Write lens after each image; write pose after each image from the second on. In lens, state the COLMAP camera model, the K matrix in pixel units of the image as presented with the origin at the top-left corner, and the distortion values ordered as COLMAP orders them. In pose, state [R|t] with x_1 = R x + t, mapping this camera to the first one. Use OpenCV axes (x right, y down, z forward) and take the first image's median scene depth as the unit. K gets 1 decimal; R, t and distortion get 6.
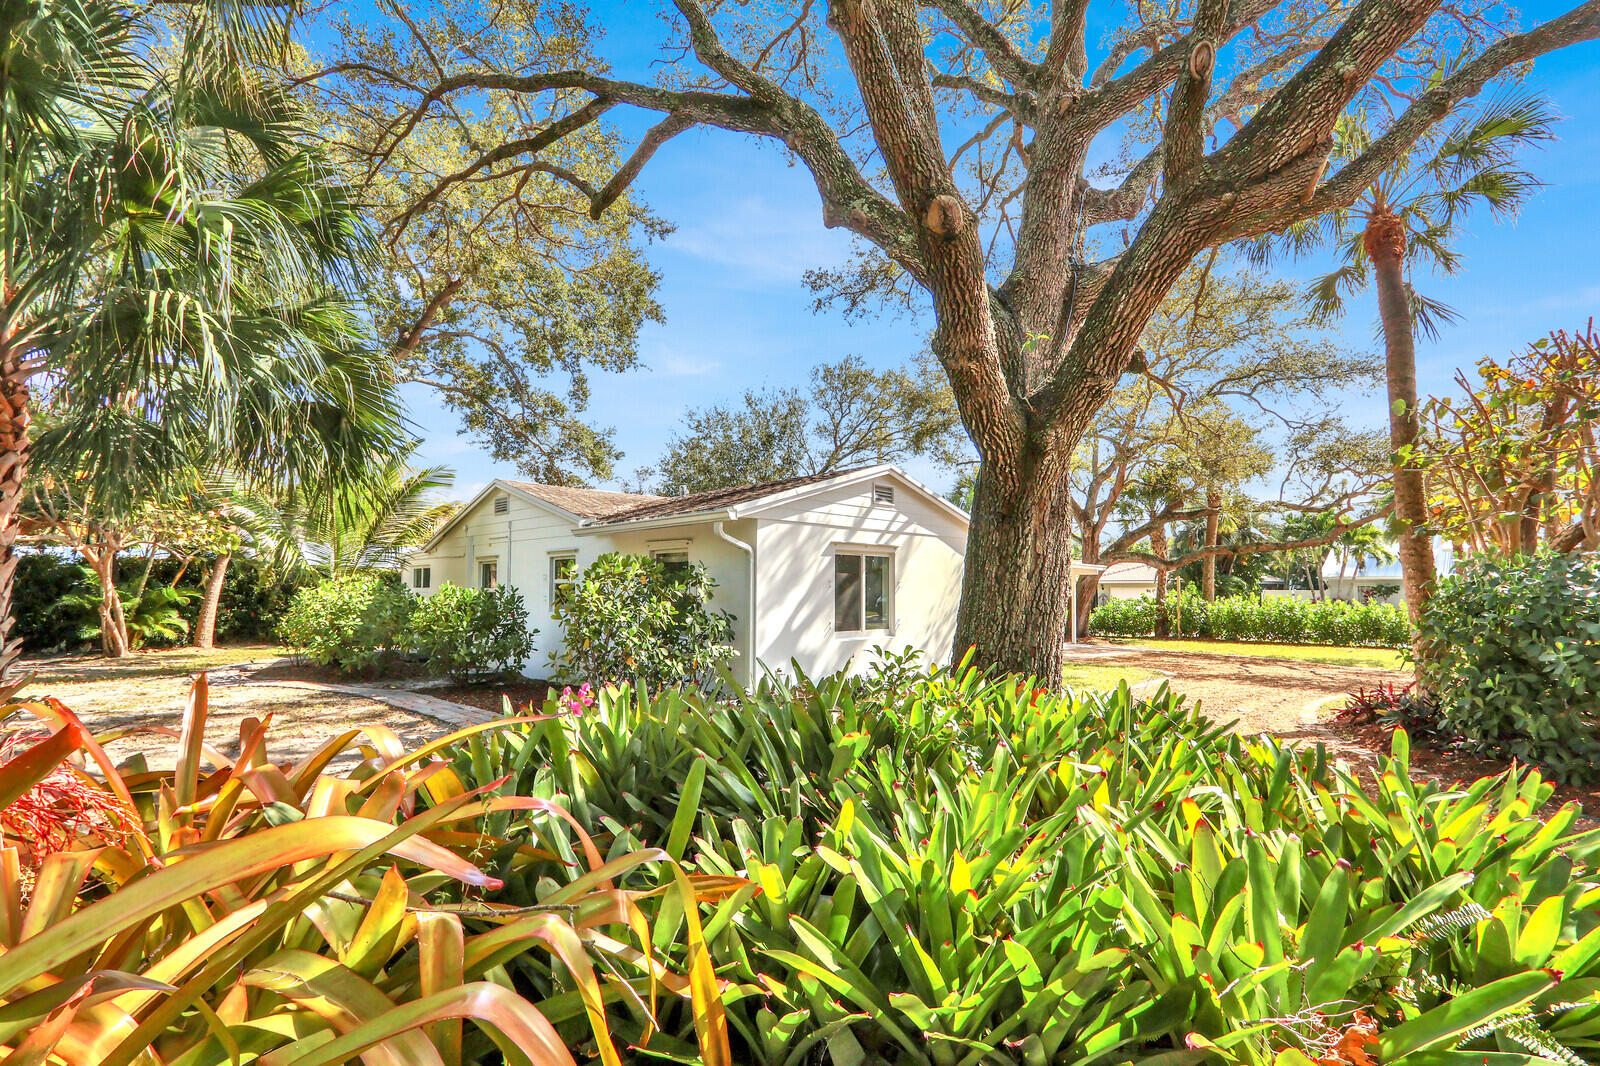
lens RADIAL K [[765.1, 0, 825.9], [0, 765.1, 520.3], [0, 0, 1]] dist [-0.014976, 0.001223]
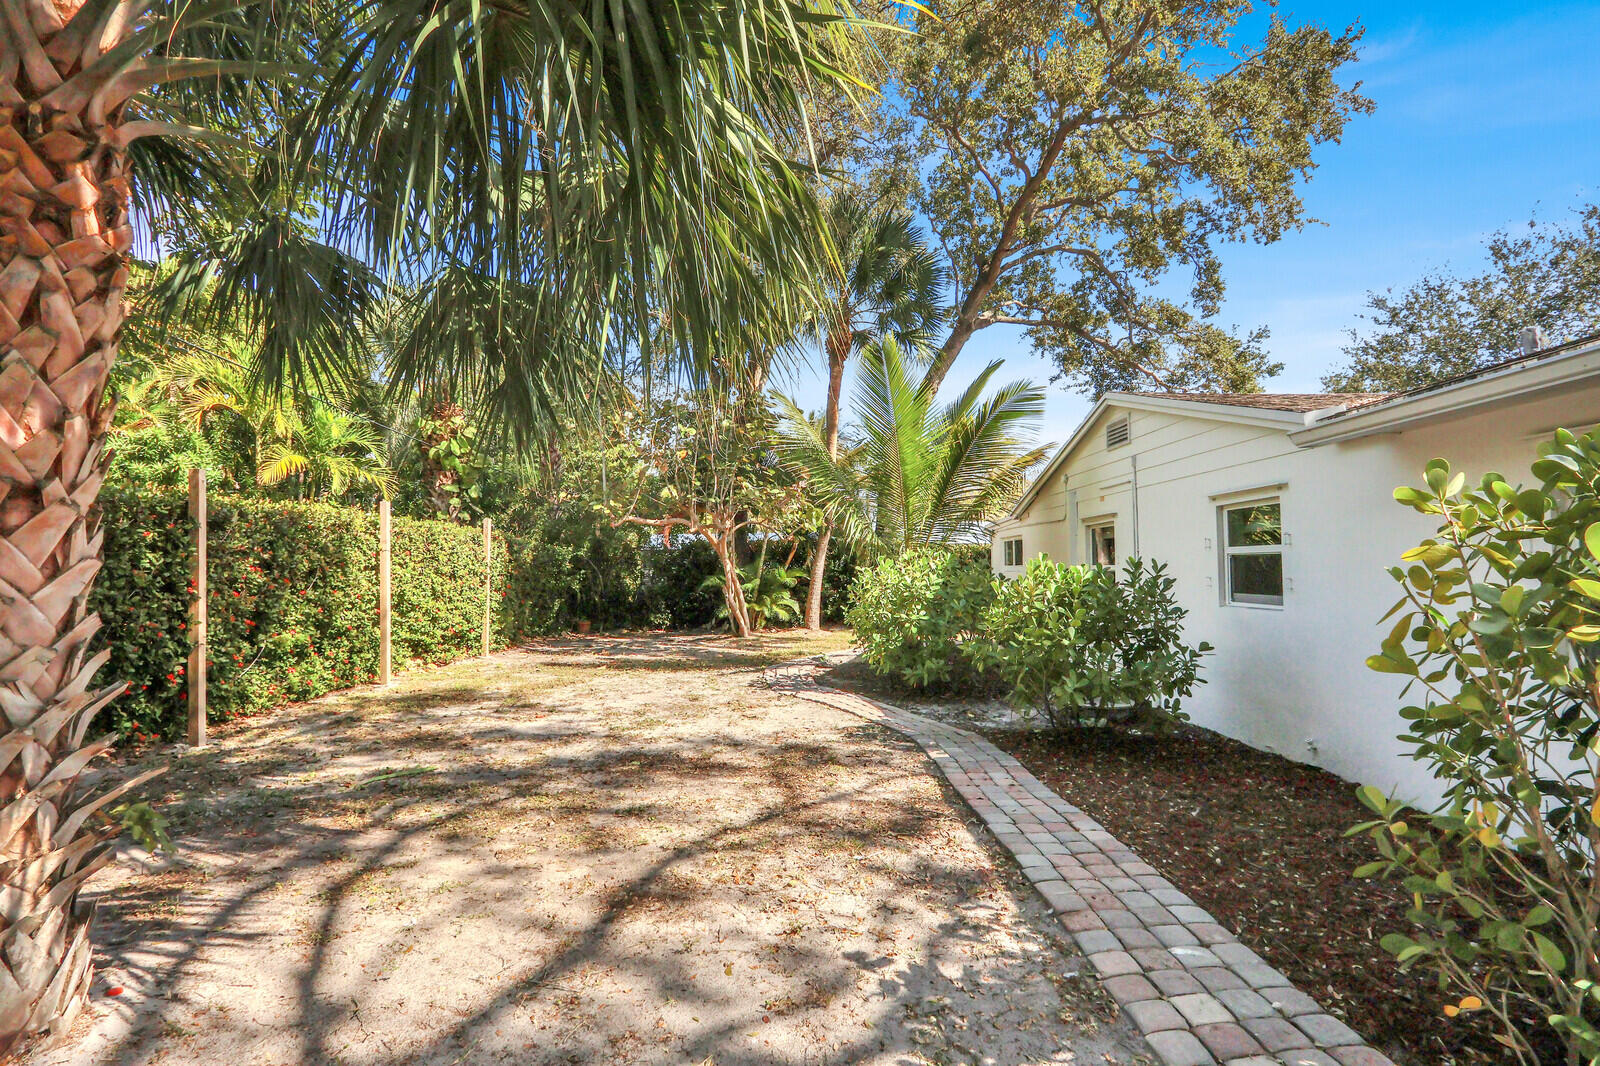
lens RADIAL K [[781.9, 0, 804.7], [0, 781.9, 574.3], [0, 0, 1]] dist [-0.015723, 0.001079]
pose [[0.721427, -0.002462, -0.692486, -0.133825], [0.071871, 0.994859, 0.071339, 0.025264], [0.688751, -0.101236, 0.717895, 0.281046]]
